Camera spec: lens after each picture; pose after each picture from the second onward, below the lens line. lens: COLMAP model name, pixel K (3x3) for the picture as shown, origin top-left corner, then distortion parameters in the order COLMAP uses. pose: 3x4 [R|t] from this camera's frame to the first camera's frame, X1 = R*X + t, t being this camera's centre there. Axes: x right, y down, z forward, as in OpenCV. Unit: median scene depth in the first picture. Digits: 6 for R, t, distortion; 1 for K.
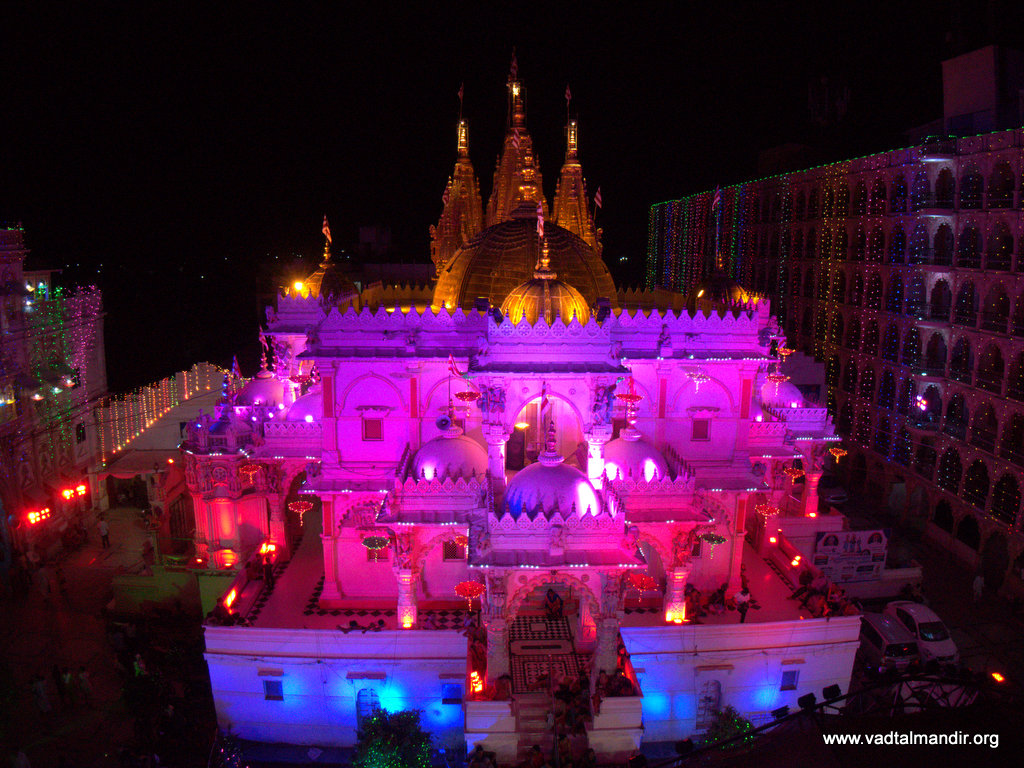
lens RADIAL K [[732.0, 0, 512.0], [0, 732.0, 384.0], [0, 0, 1]] dist [-0.108530, -0.126788]
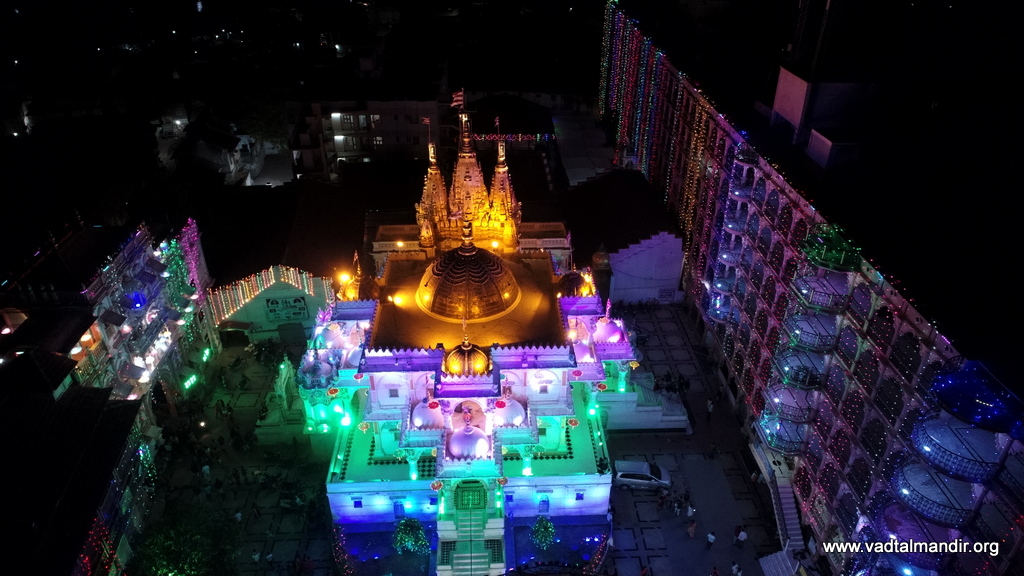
lens RADIAL K [[688.8, 0, 512.0], [0, 688.8, 288.0], [0, 0, 1]] dist [0.000935, 0.000881]
pose [[0.999959, -0.008520, -0.003059, 0.175447], [0.009049, 0.932201, 0.361829, -0.979257], [-0.000231, -0.361842, 0.932239, -0.827099]]
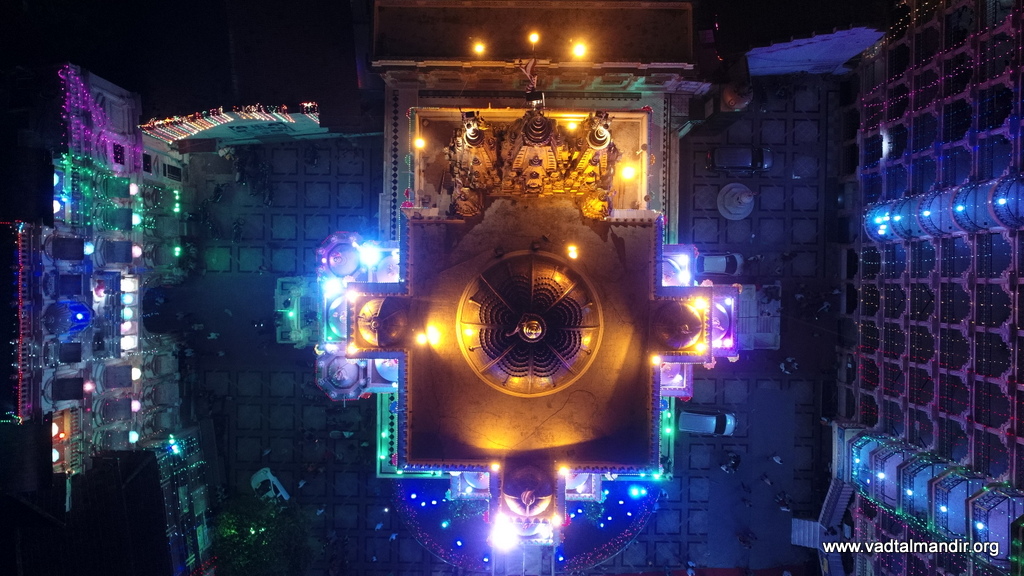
lens RADIAL K [[688.8, 0, 512.0], [0, 688.8, 288.0], [0, 0, 1]] dist [0.000935, 0.000881]
pose [[0.998513, 0.052969, -0.012879, -0.000949], [0.003993, 0.164552, 0.986360, -1.755399], [0.054365, -0.984945, 0.164096, 1.119769]]
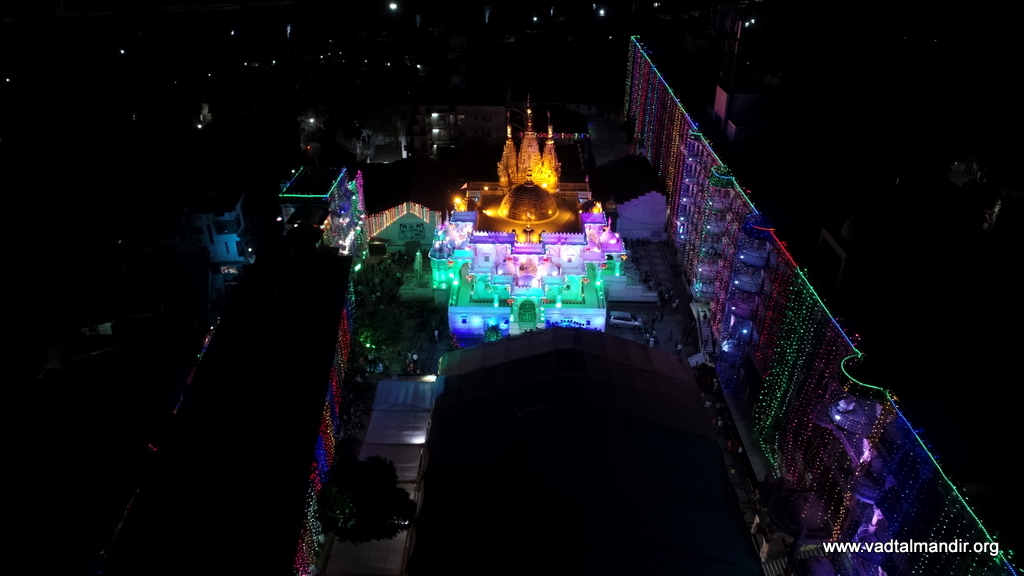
lens RADIAL K [[688.8, 0, 512.0], [0, 688.8, 288.0], [0, 0, 1]] dist [0.000935, 0.000881]
pose [[0.997792, 0.024788, -0.061613, 0.184650], [-0.002545, 0.941326, 0.337489, -1.059258], [0.066364, -0.336587, 0.939311, -2.591464]]
